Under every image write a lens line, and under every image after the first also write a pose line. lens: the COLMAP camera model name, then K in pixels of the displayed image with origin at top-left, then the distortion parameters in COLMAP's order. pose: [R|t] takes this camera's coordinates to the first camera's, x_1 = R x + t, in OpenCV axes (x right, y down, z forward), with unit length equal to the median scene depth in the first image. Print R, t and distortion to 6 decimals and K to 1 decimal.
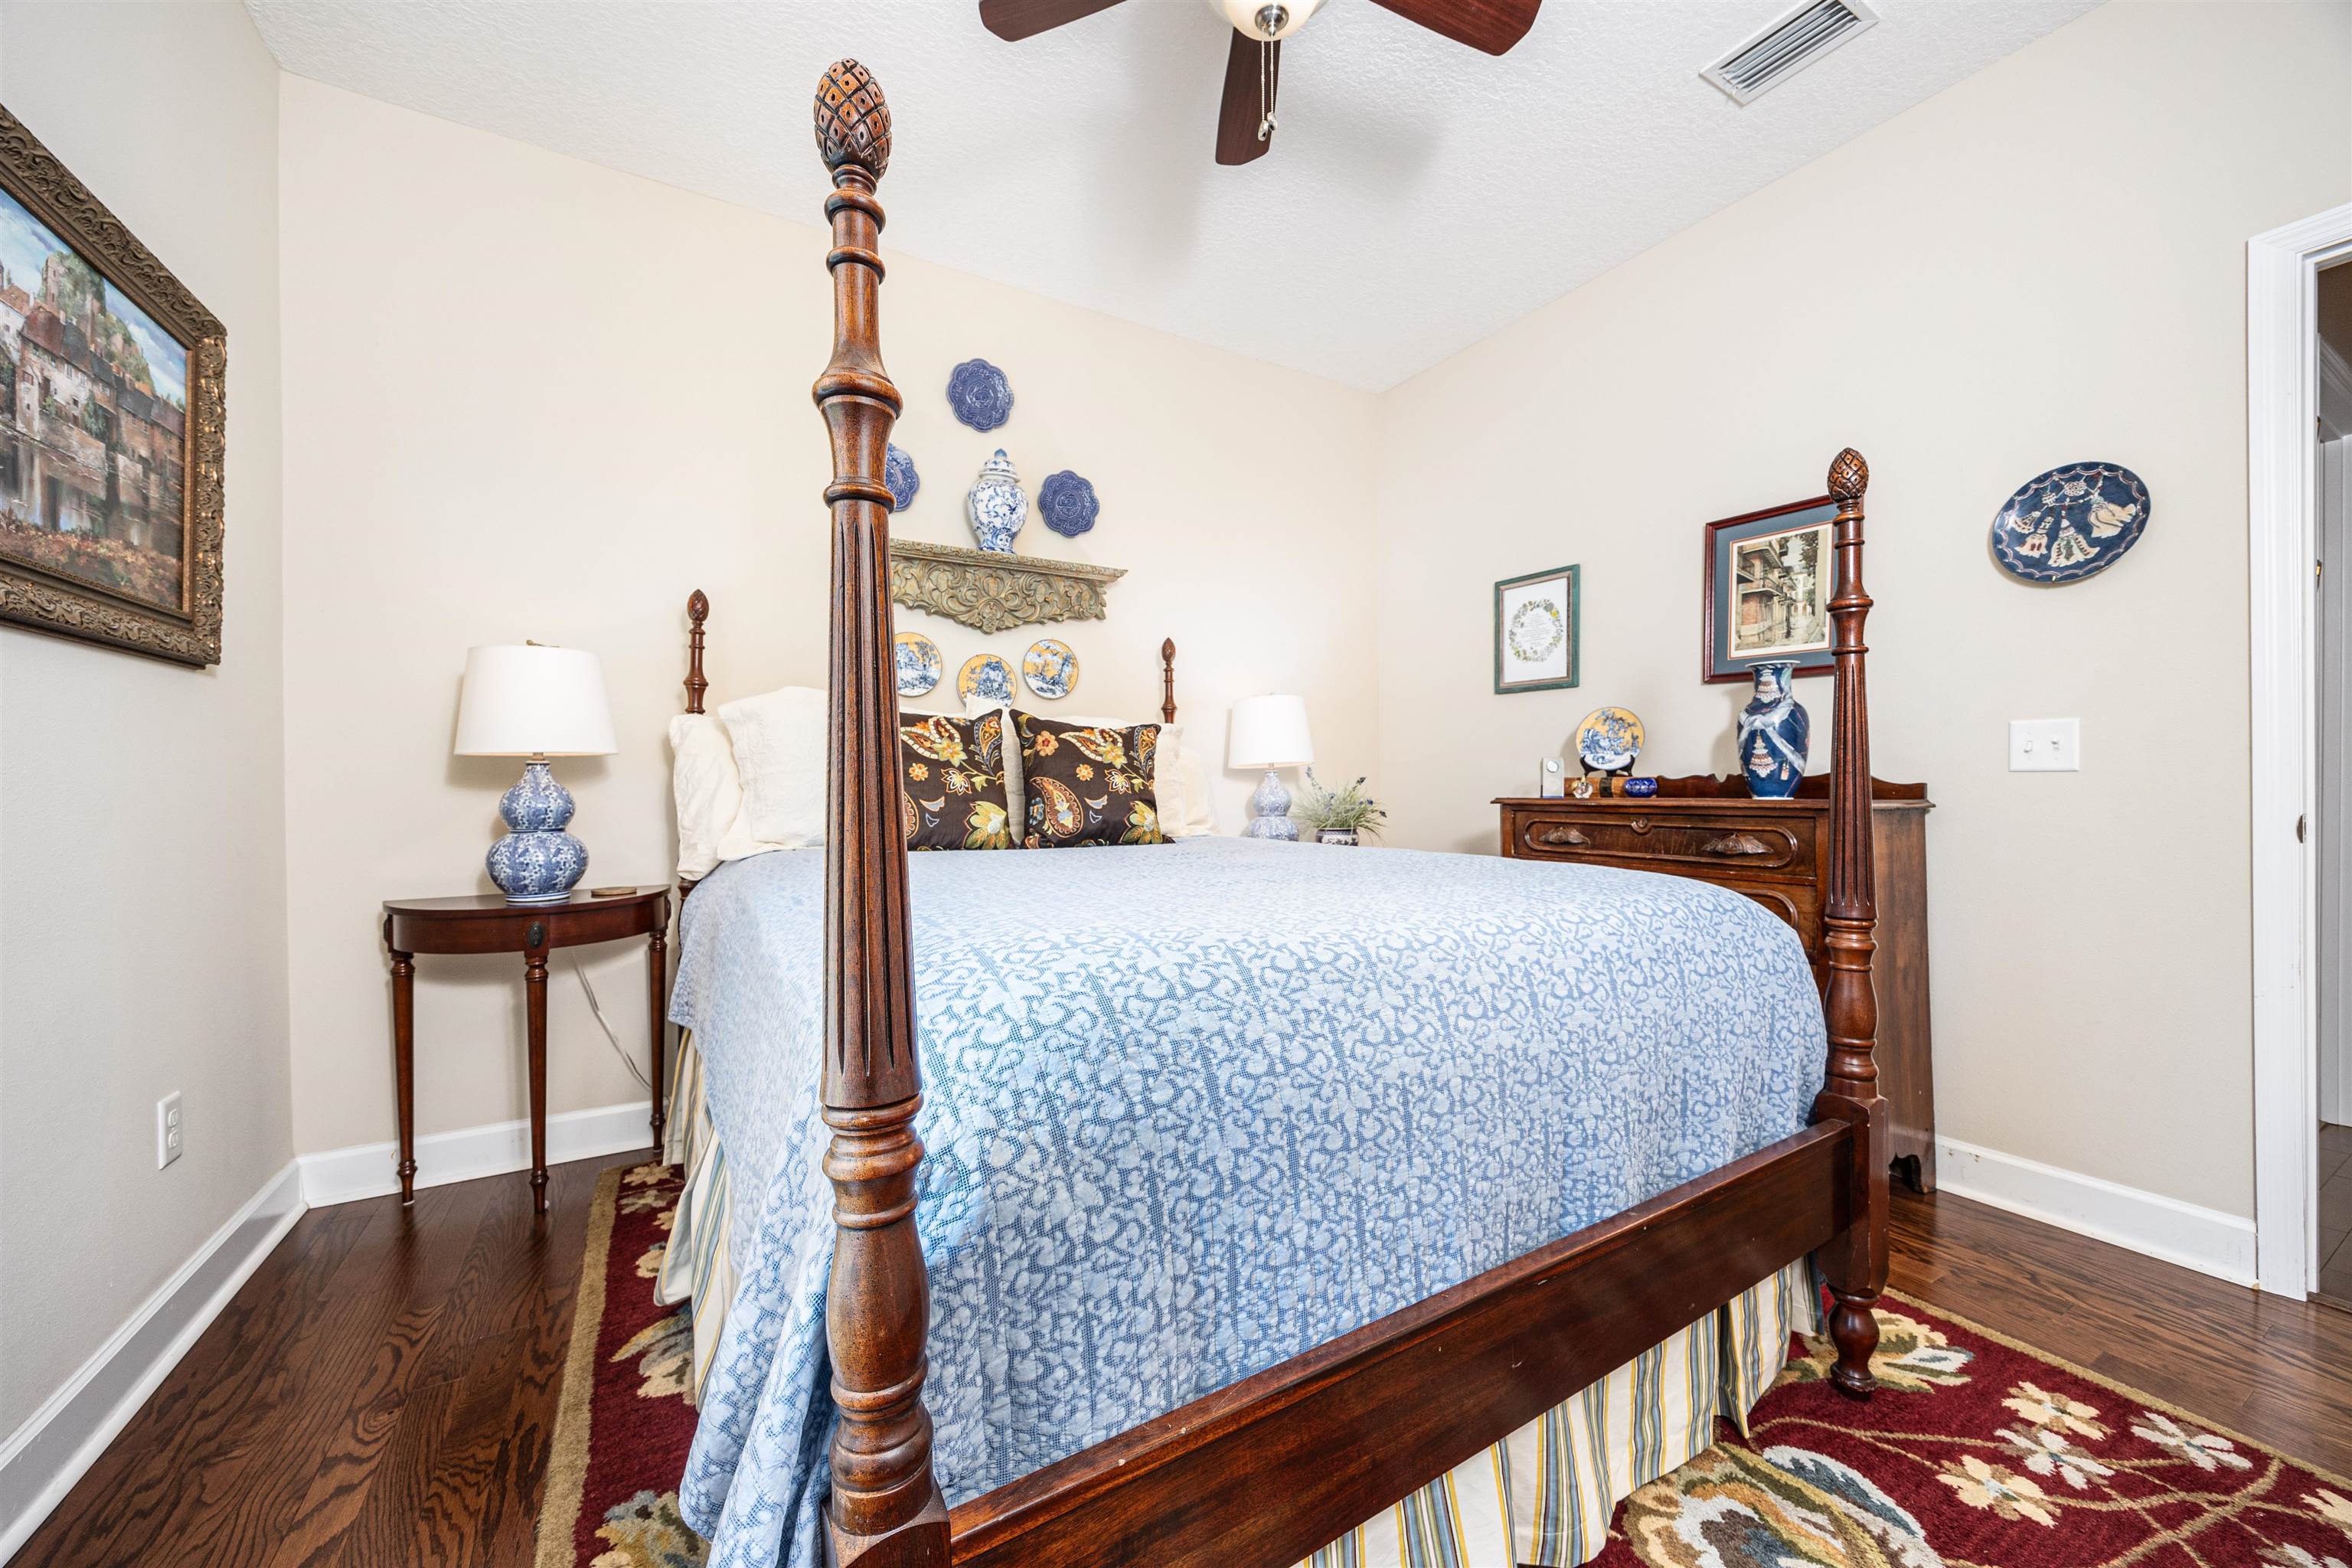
lens RADIAL K [[878.1, 0, 1186.0], [0, 878.1, 793.3], [0, 0, 1]] dist [-0.000186, -0.000224]
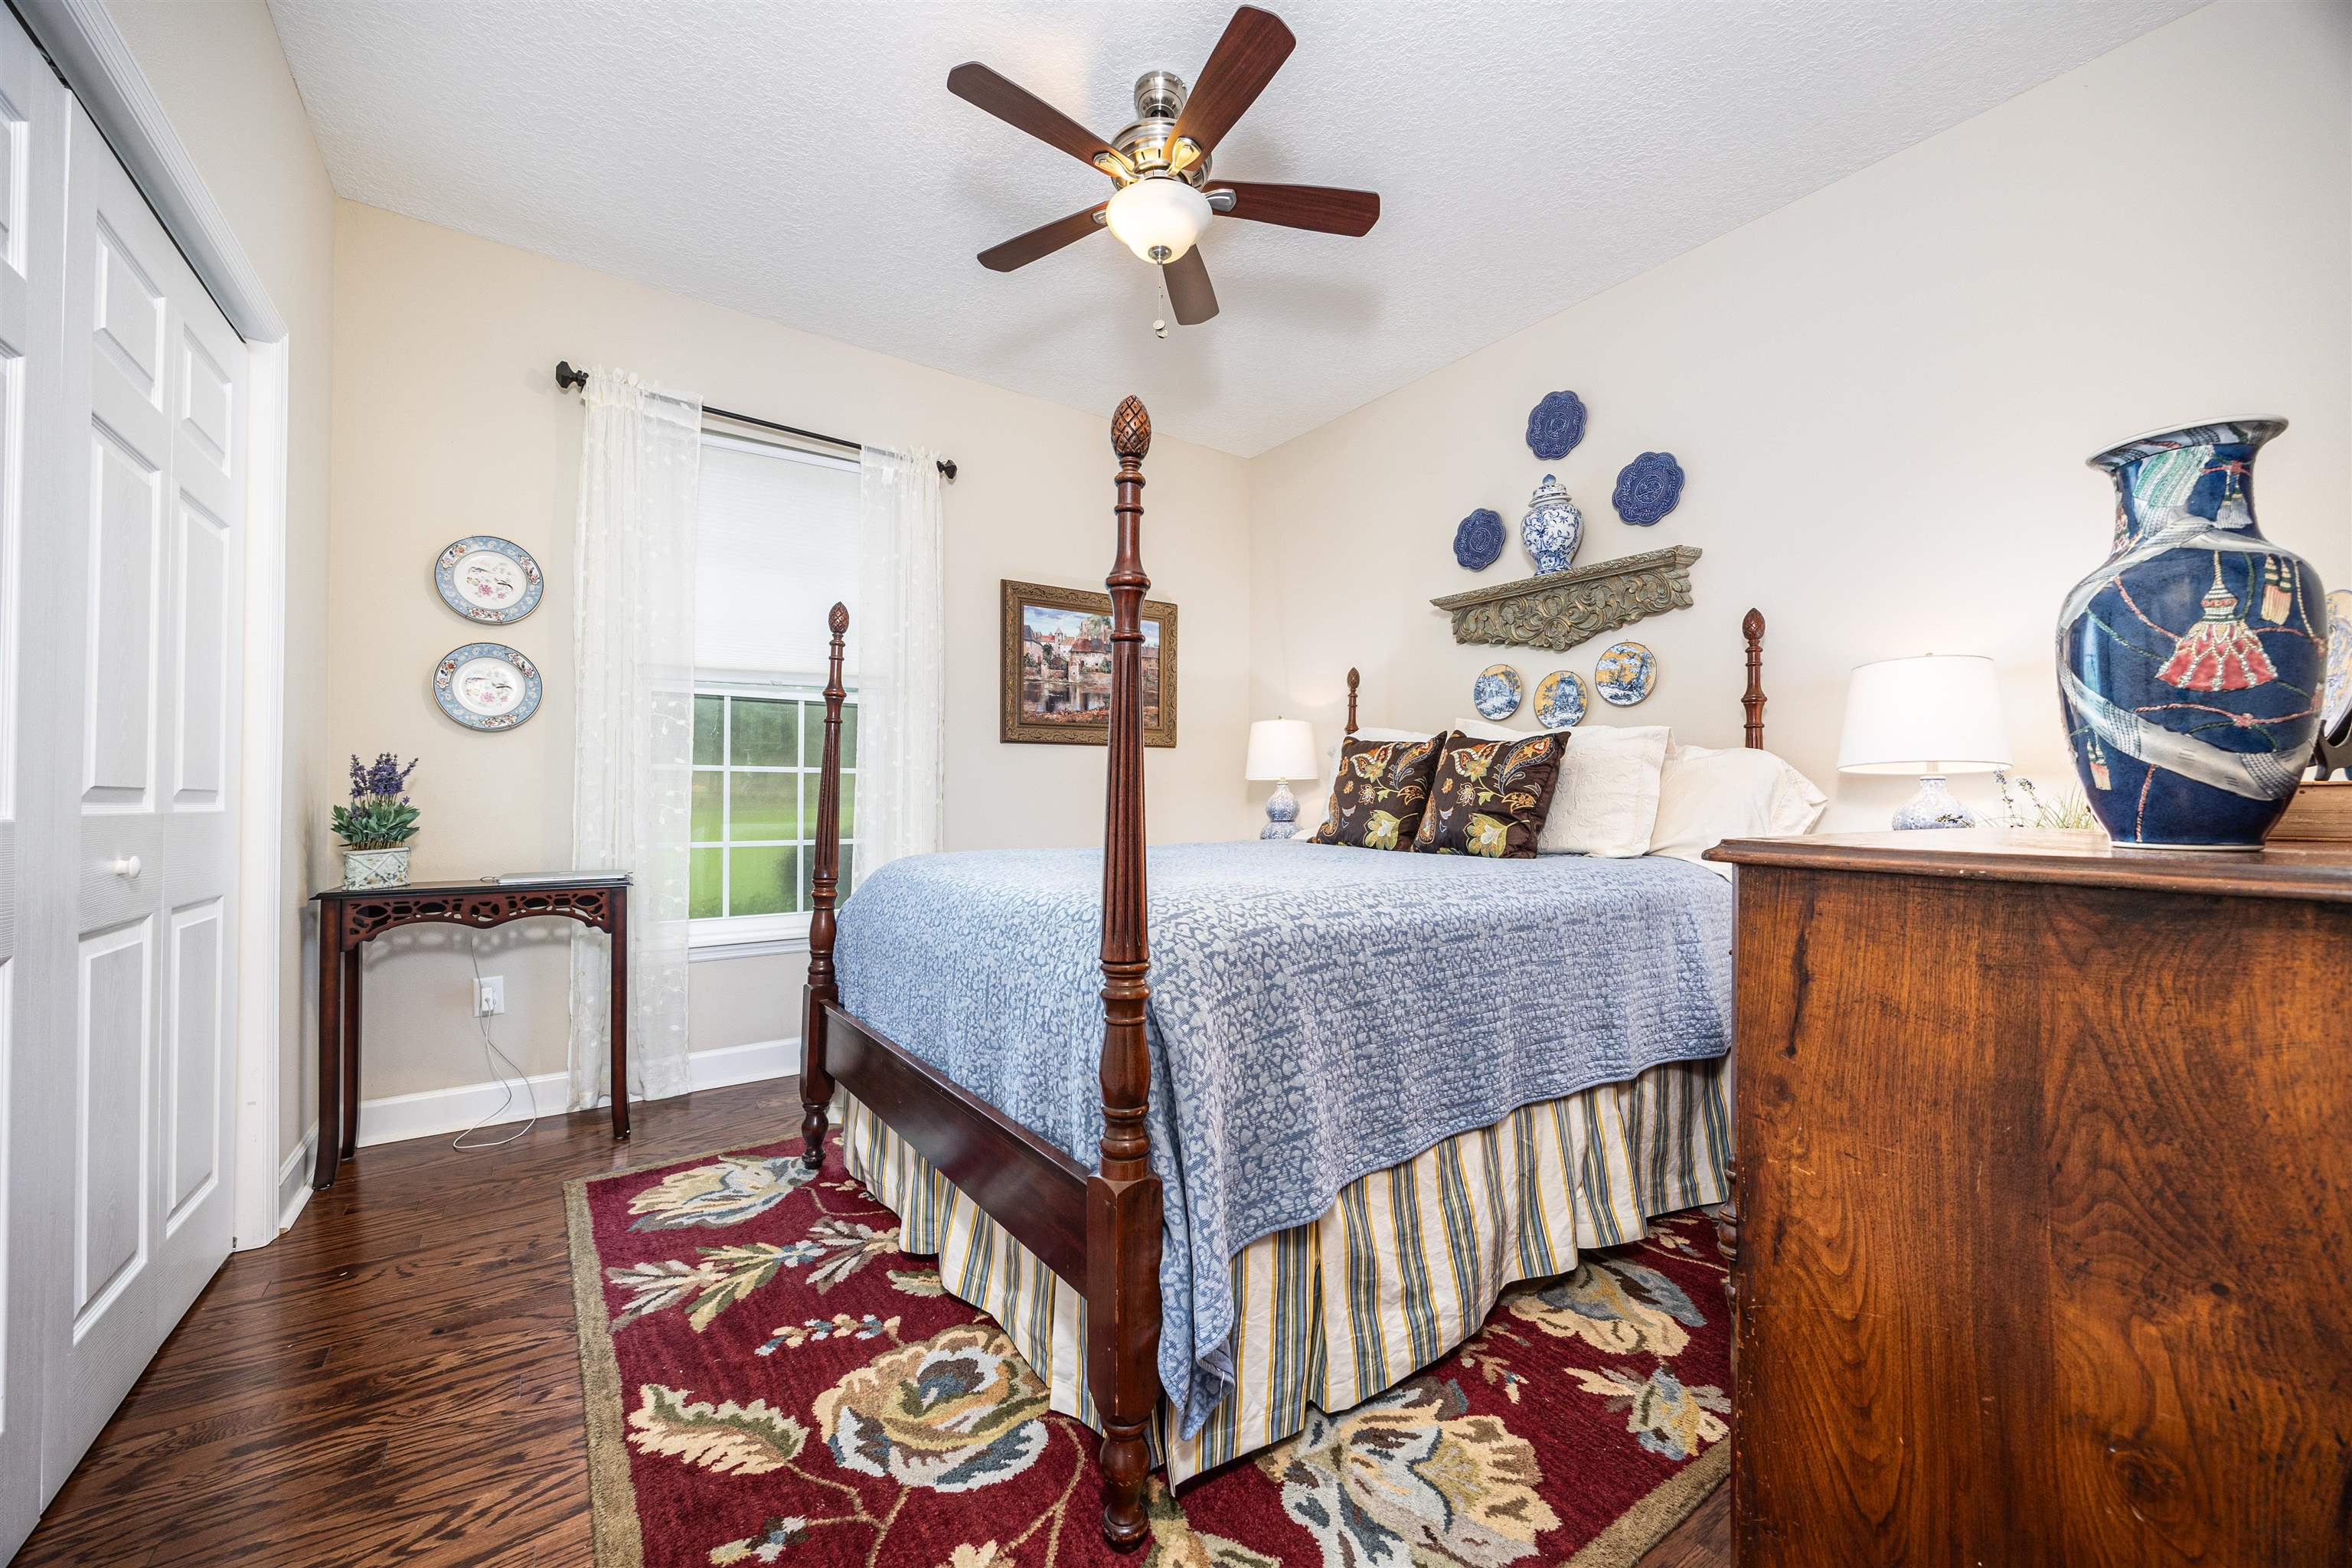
lens RADIAL K [[914.7, 0, 1207.4], [0, 914.7, 789.2], [0, 0, 1]] dist [-0.003794, -0.000623]
pose [[0.090060, -0.007396, -0.995909, 1.000530], [-0.014310, 0.999860, -0.008719, -0.005357], [0.995834, 0.015036, 0.089942, 0.611394]]
